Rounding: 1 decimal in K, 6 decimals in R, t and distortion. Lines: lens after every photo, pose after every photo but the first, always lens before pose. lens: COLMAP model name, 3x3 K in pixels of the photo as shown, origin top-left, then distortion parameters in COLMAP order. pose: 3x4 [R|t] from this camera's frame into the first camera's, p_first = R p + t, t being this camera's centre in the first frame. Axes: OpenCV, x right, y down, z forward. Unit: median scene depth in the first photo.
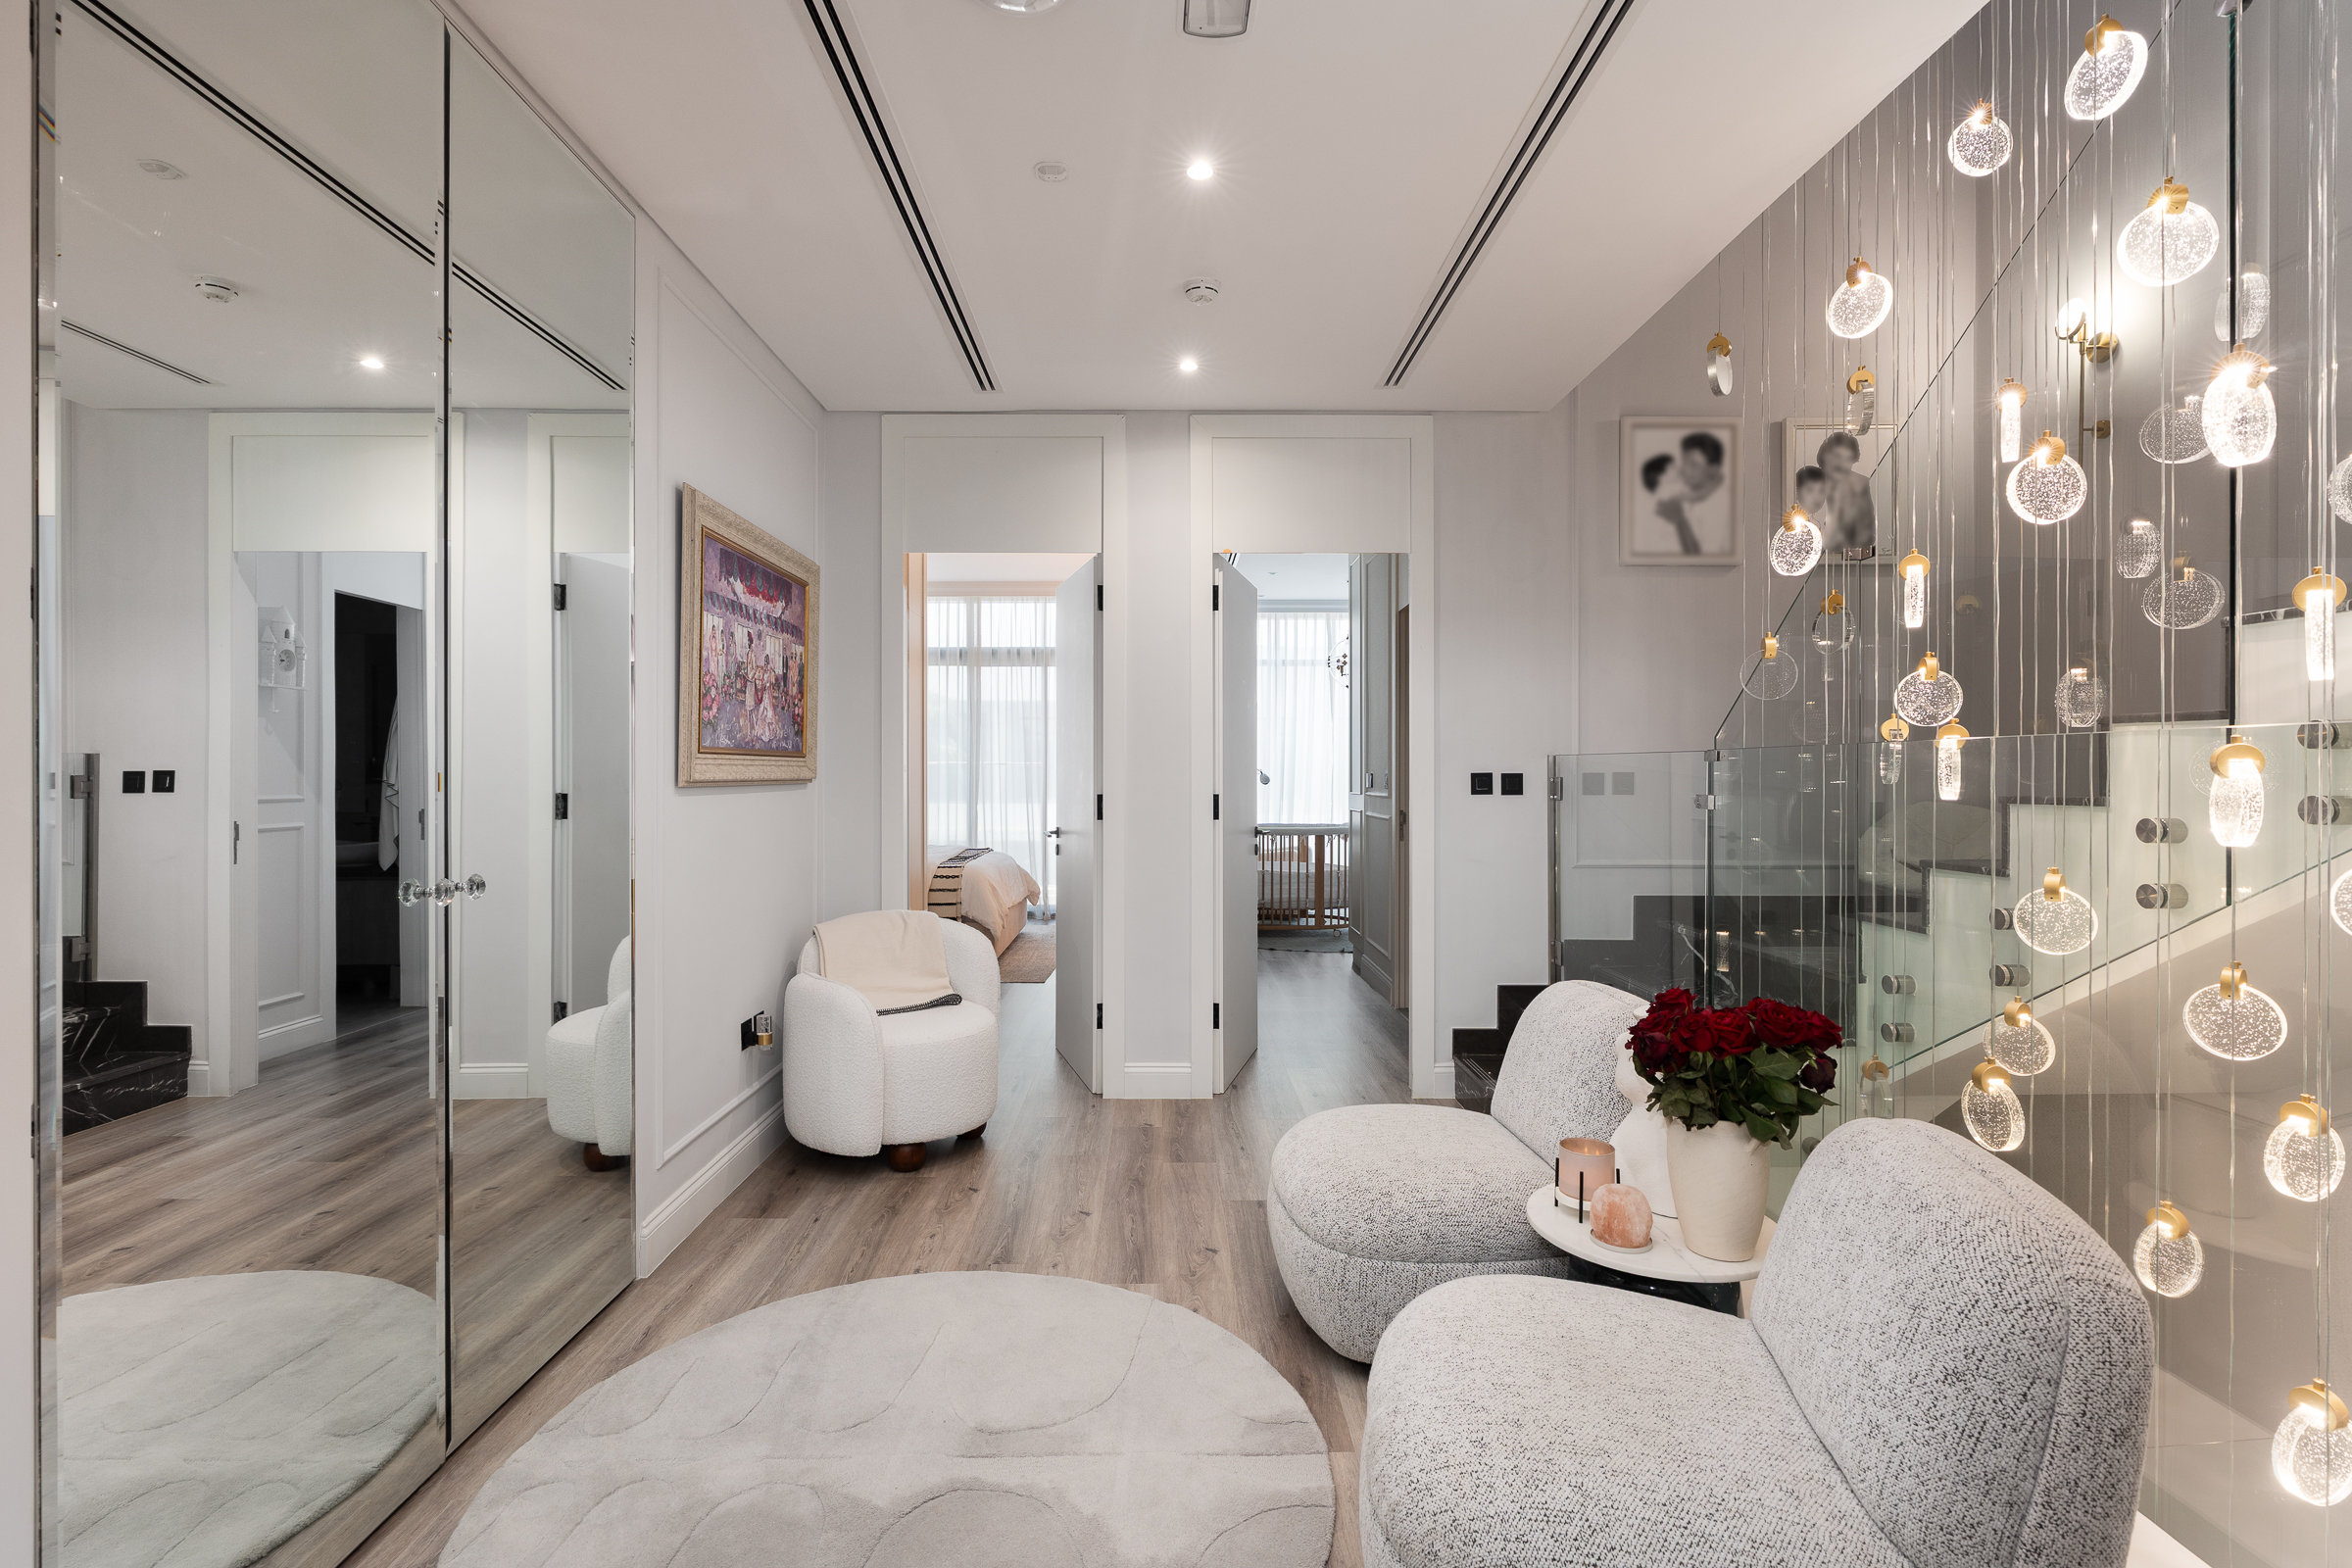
lens RADIAL K [[1097.6, 0, 1175.7], [0, 1097.6, 780.4], [0, 0, 1]] dist [0.004285, 0.000345]
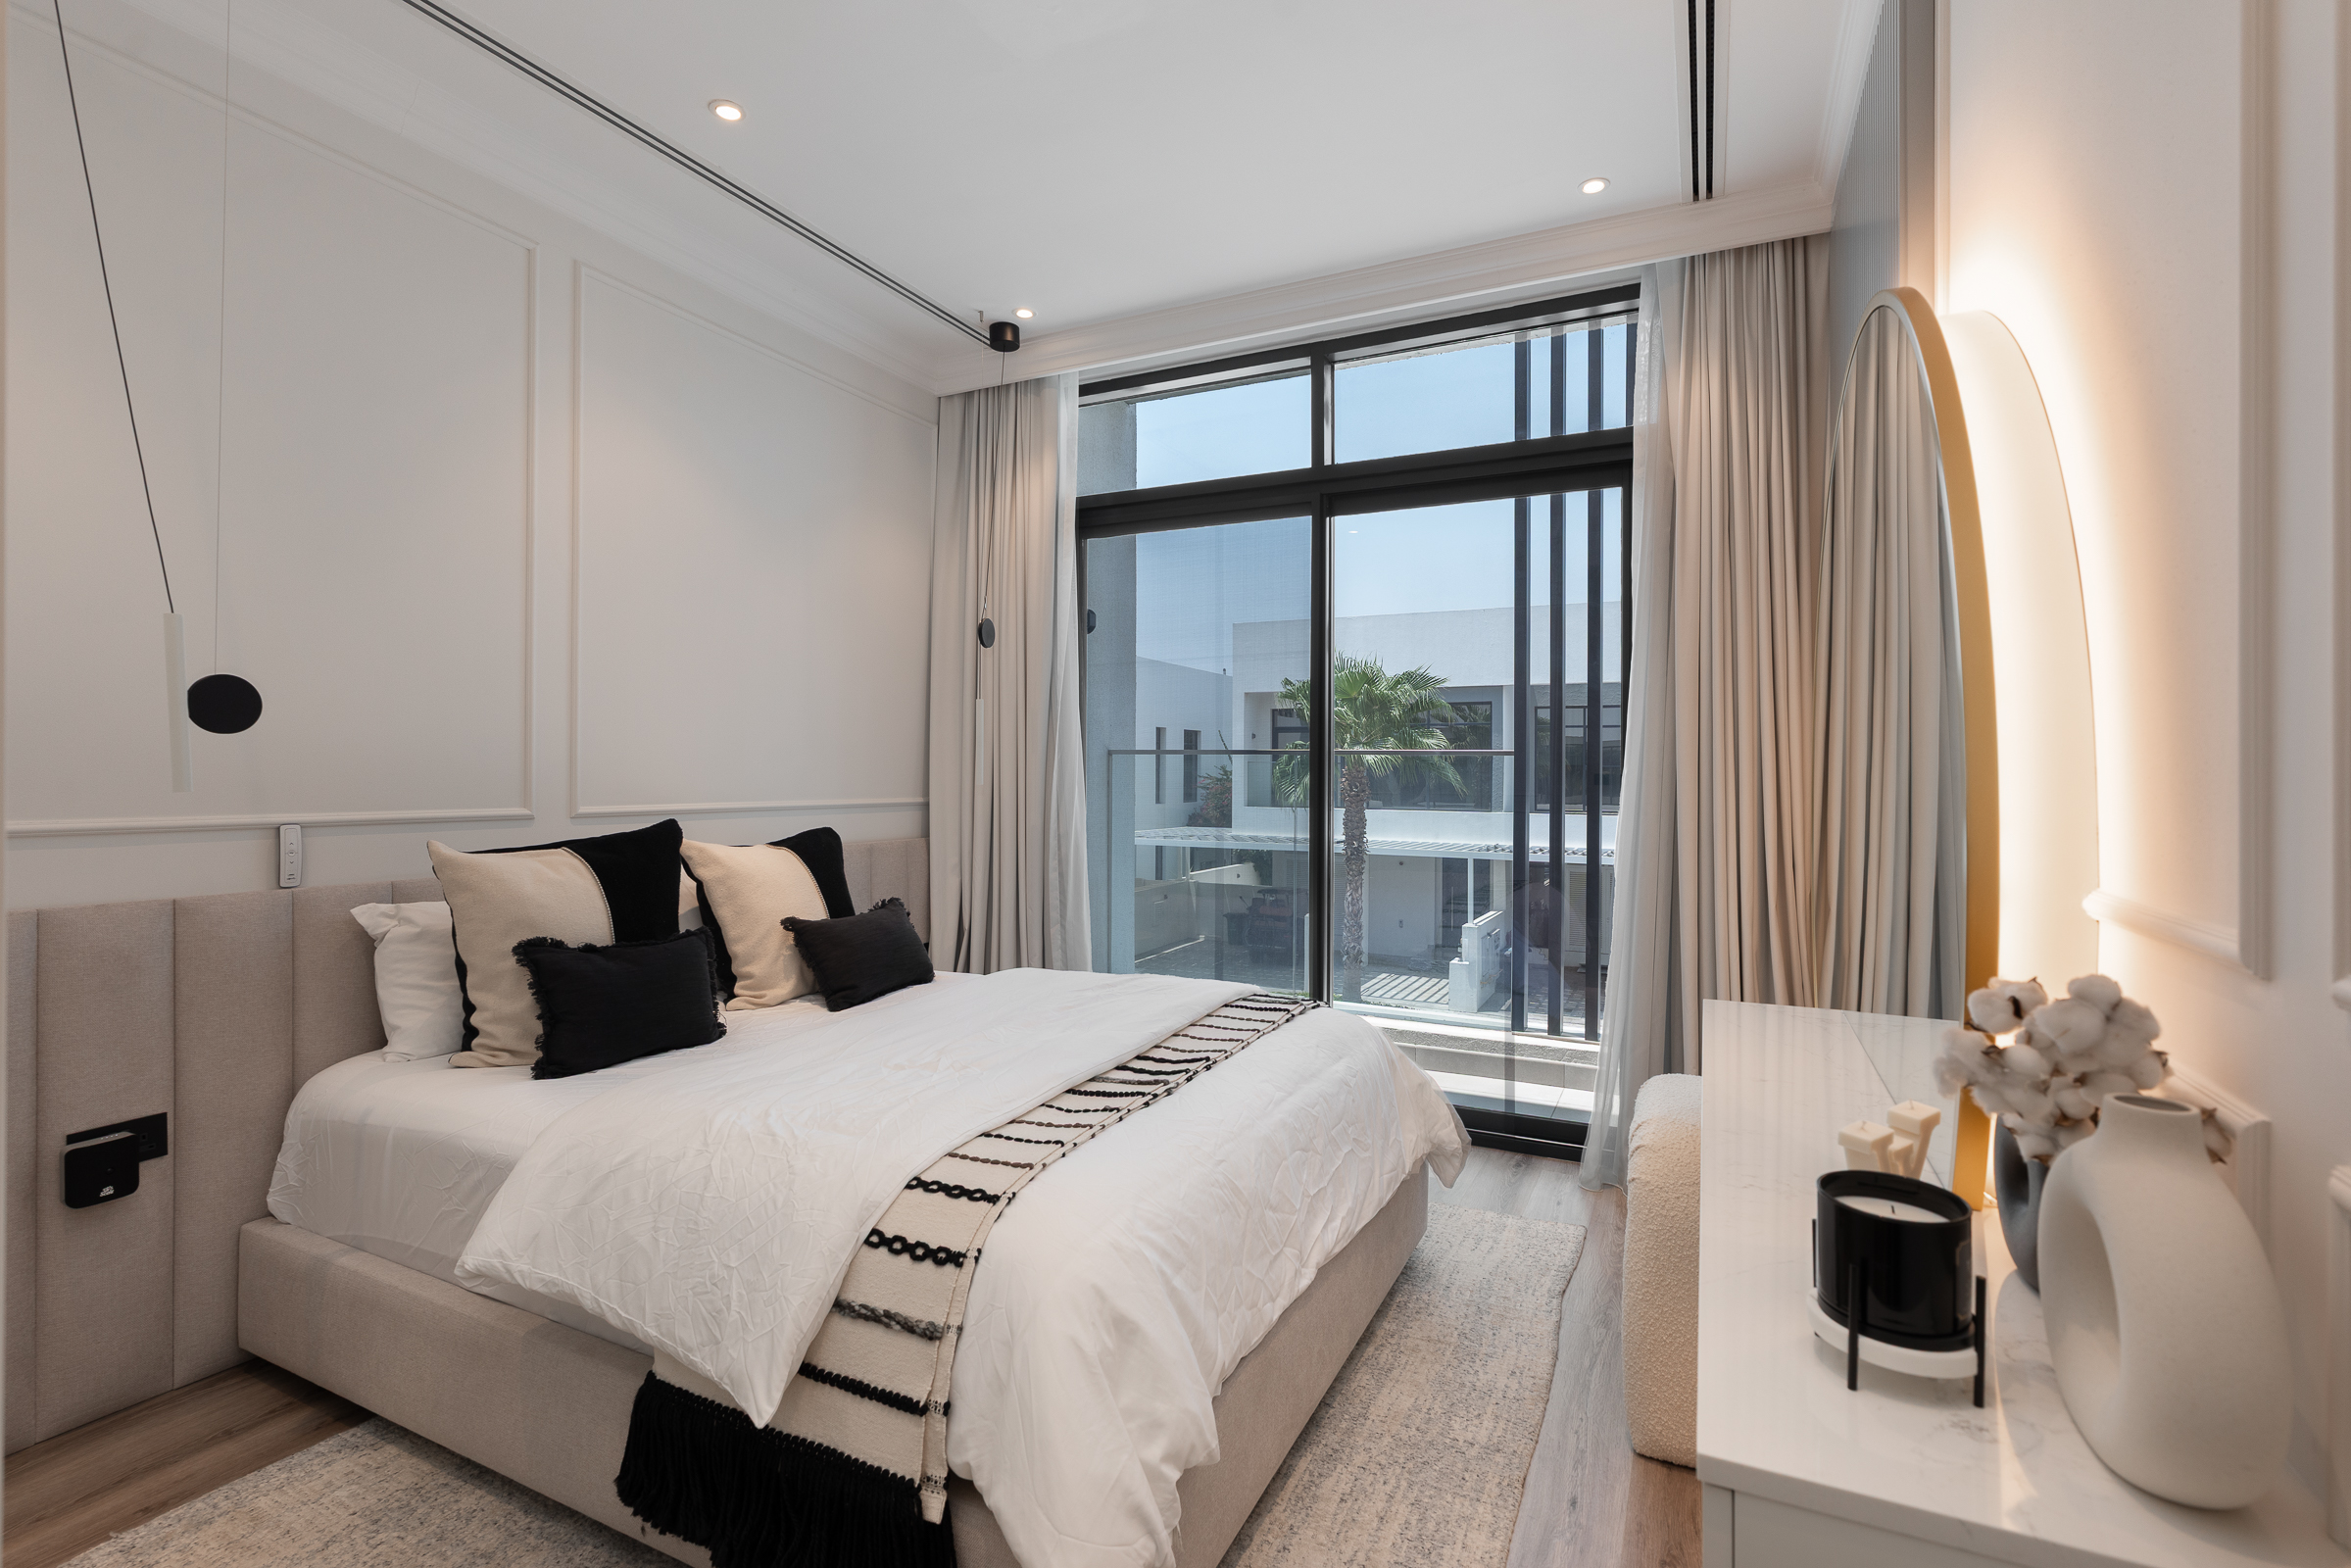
lens RADIAL K [[1097.1, 0, 1167.9], [0, 1097.1, 773.9], [0, 0, 1]] dist [0.004285, 0.000345]
pose [[0.889956, -0.003765, -0.456031, -0.048434], [0.001671, 0.999986, -0.004996, -0.003352], [0.456043, 0.003685, 0.889950, 0.608640]]
